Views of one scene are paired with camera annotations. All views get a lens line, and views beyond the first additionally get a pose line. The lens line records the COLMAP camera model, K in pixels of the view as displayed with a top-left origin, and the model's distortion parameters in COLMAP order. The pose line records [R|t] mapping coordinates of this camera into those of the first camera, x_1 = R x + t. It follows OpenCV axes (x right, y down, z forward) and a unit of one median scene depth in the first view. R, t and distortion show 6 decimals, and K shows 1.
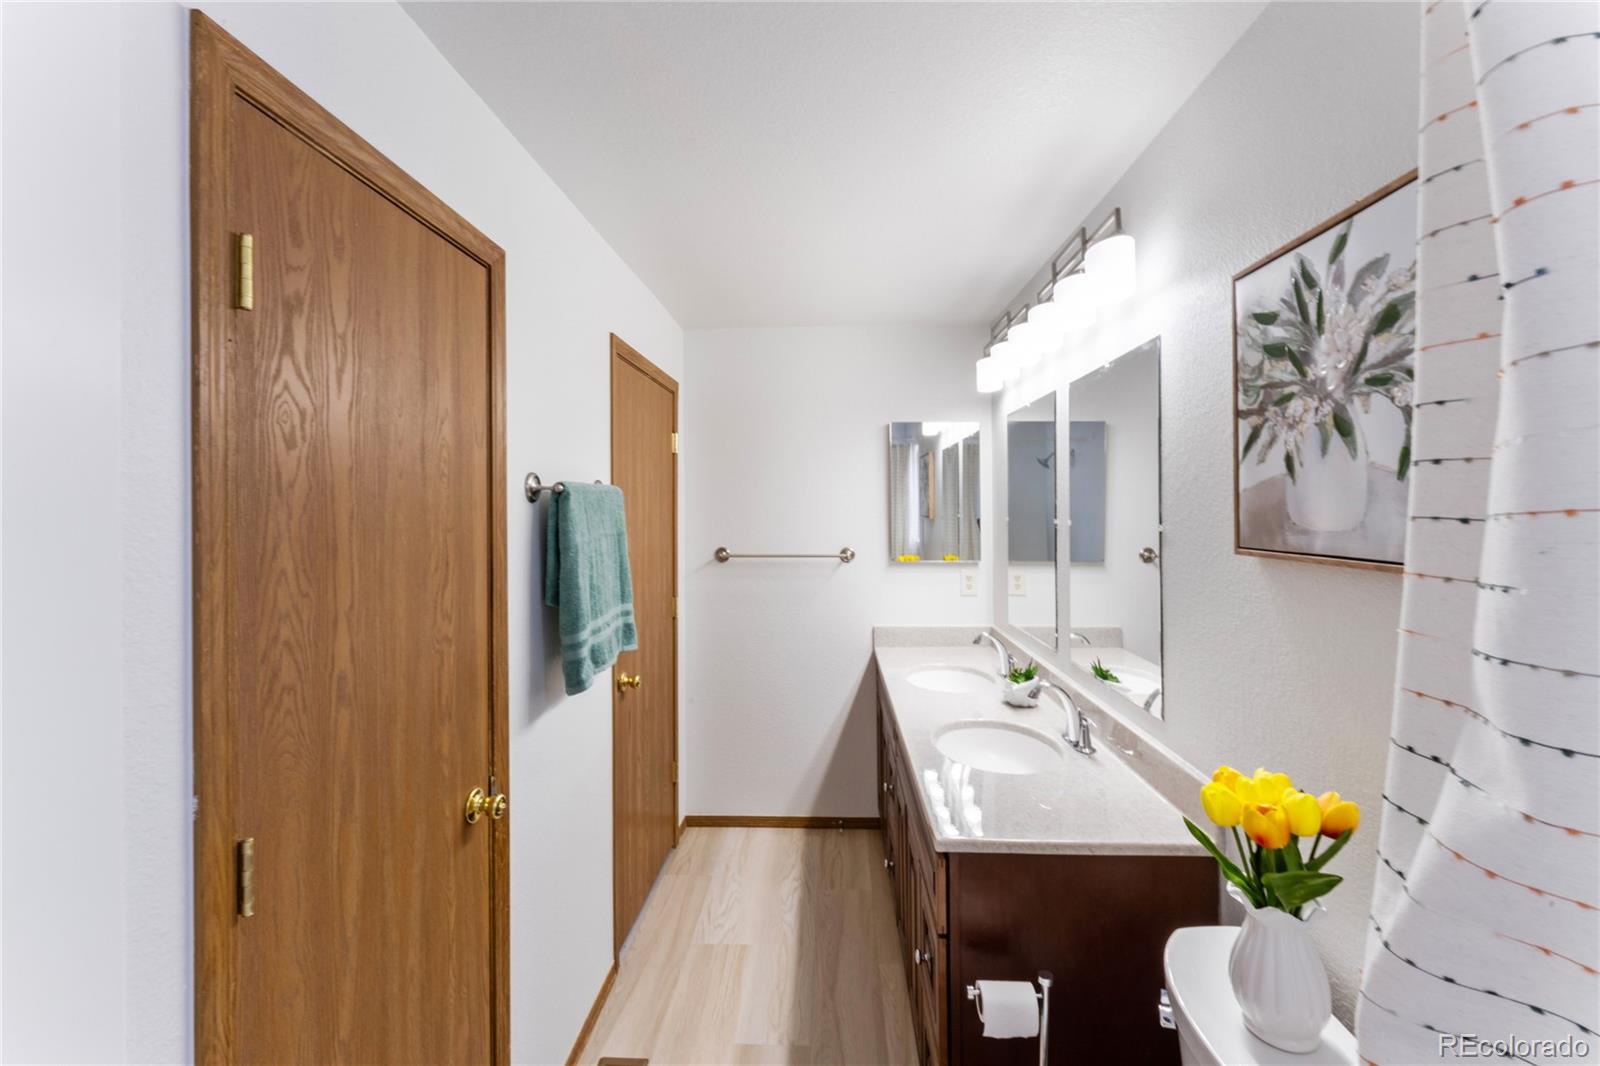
lens RADIAL K [[647.9, 0, 800.6], [0, 647.9, 518.9], [0, 0, 1]] dist [0.002366, 0.000116]
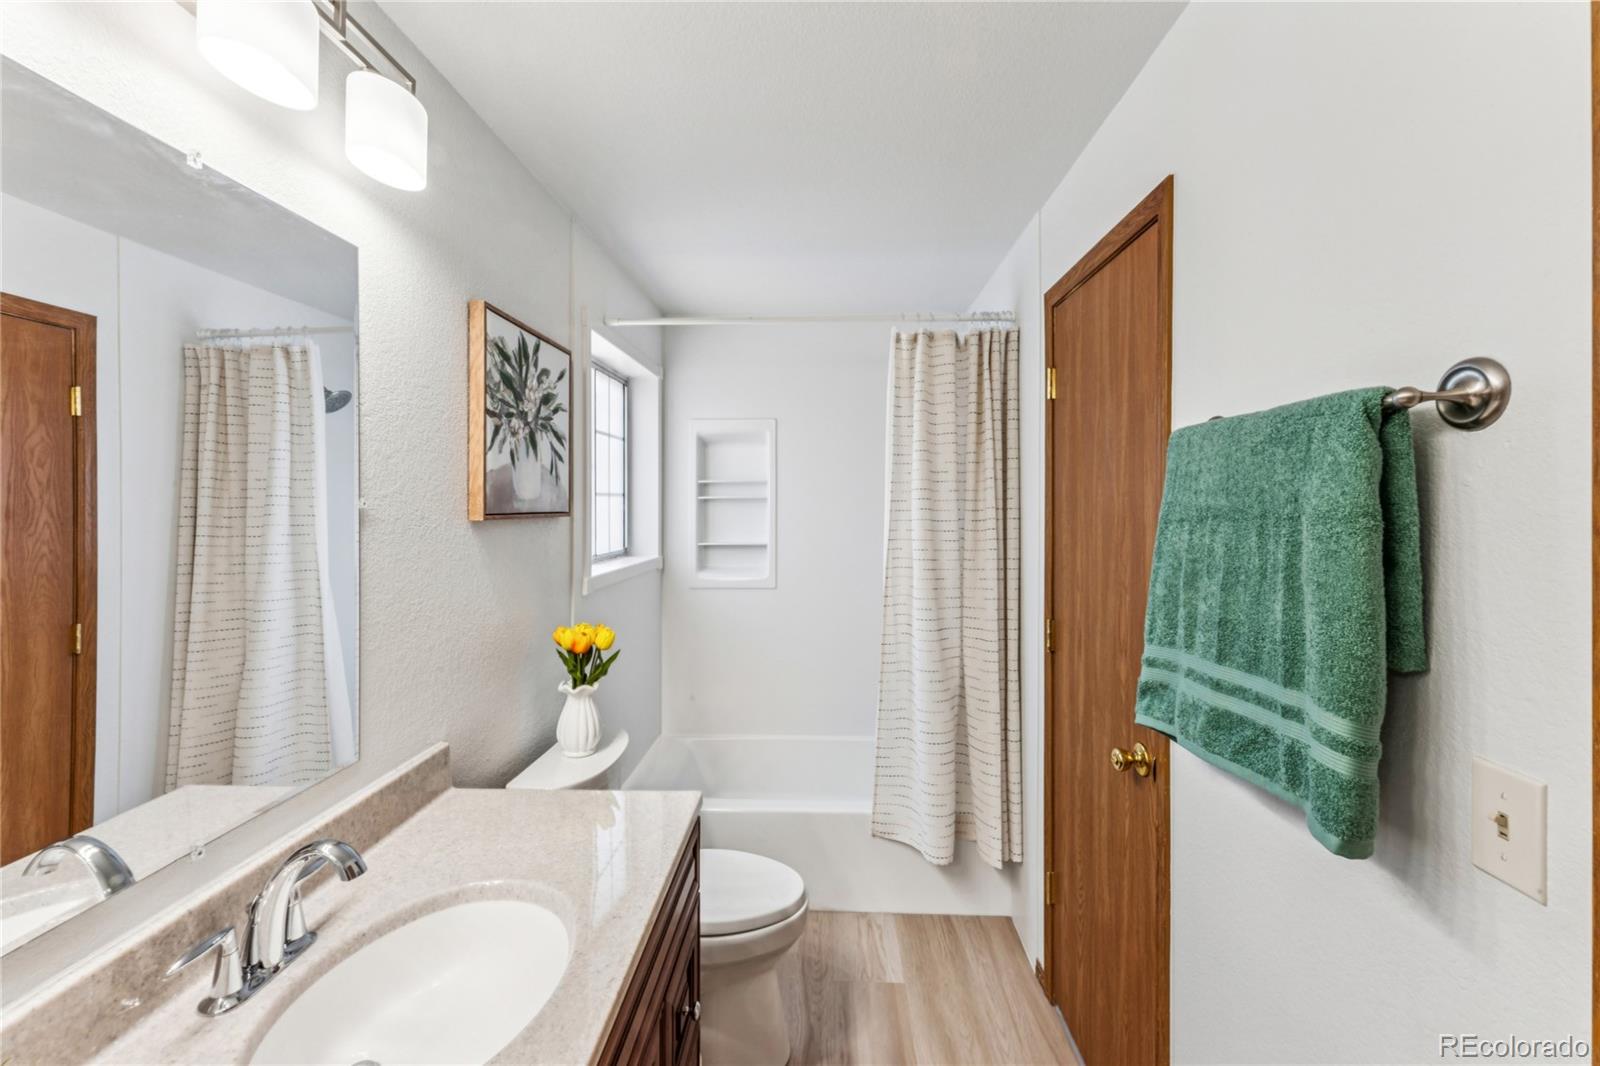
lens RADIAL K [[647.9, 0, 802.7], [0, 647.9, 495.5], [0, 0, 1]] dist [0.002366, 0.000116]
pose [[-0.999906, 0.010565, -0.008712, 0.062248], [0.010530, 0.999936, 0.004018, 0.008544], [0.008754, 0.003926, -0.999954, 2.484007]]
